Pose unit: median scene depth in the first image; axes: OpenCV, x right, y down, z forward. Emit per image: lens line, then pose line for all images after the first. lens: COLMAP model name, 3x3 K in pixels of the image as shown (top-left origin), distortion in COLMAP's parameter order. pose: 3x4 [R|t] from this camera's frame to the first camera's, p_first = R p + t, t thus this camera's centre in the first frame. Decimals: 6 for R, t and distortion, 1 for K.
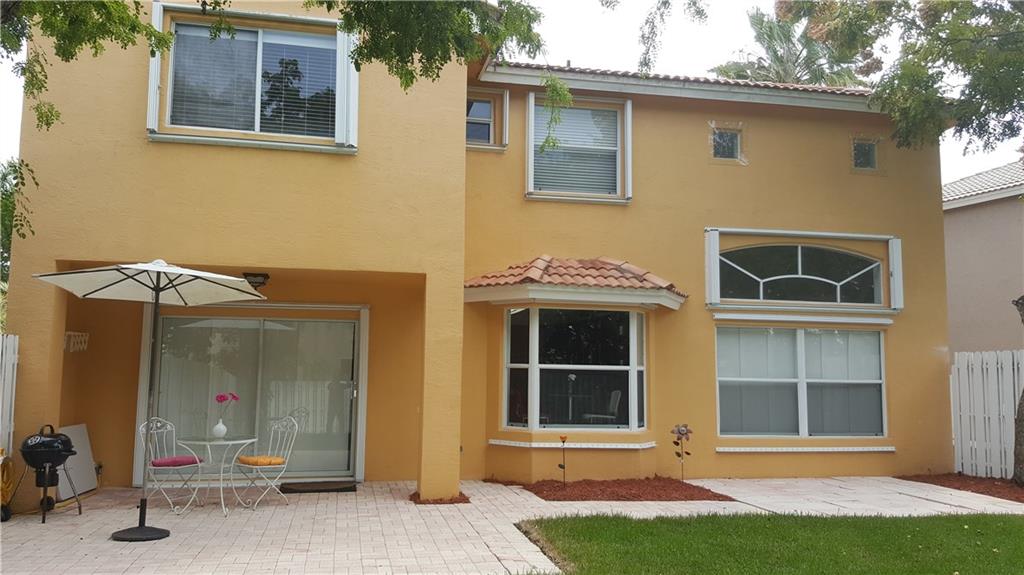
lens RADIAL K [[758.2, 0, 507.7], [0, 758.2, 292.1], [0, 0, 1]] dist [0.152344, -0.268321]
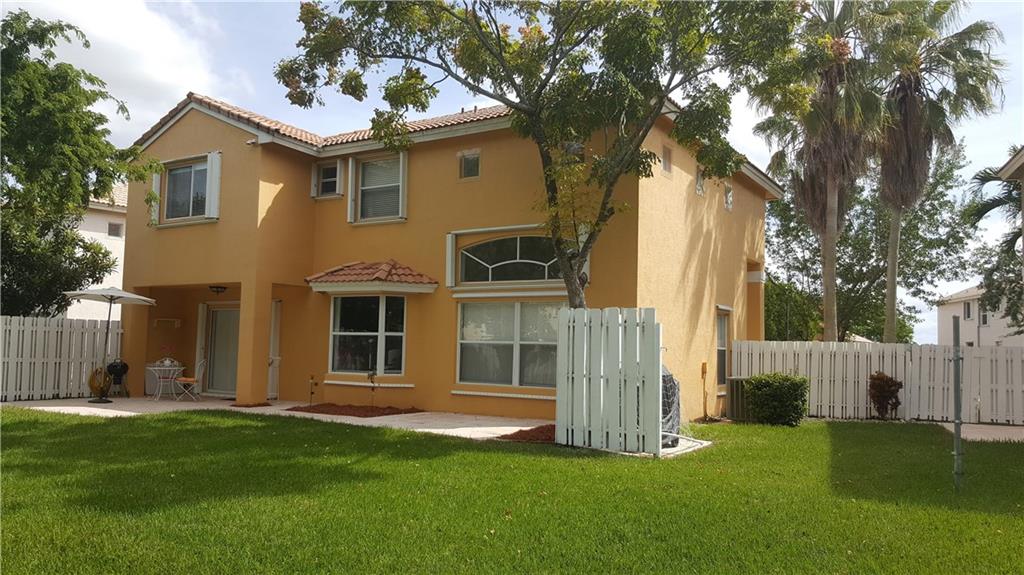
lens RADIAL K [[758.2, 0, 507.7], [0, 758.2, 292.1], [0, 0, 1]] dist [0.152344, -0.268321]
pose [[0.714327, -0.047596, -0.698192, 1.275414], [0.060375, 0.998156, -0.006274, 0.038438], [0.697203, -0.037671, 0.715883, 0.093612]]
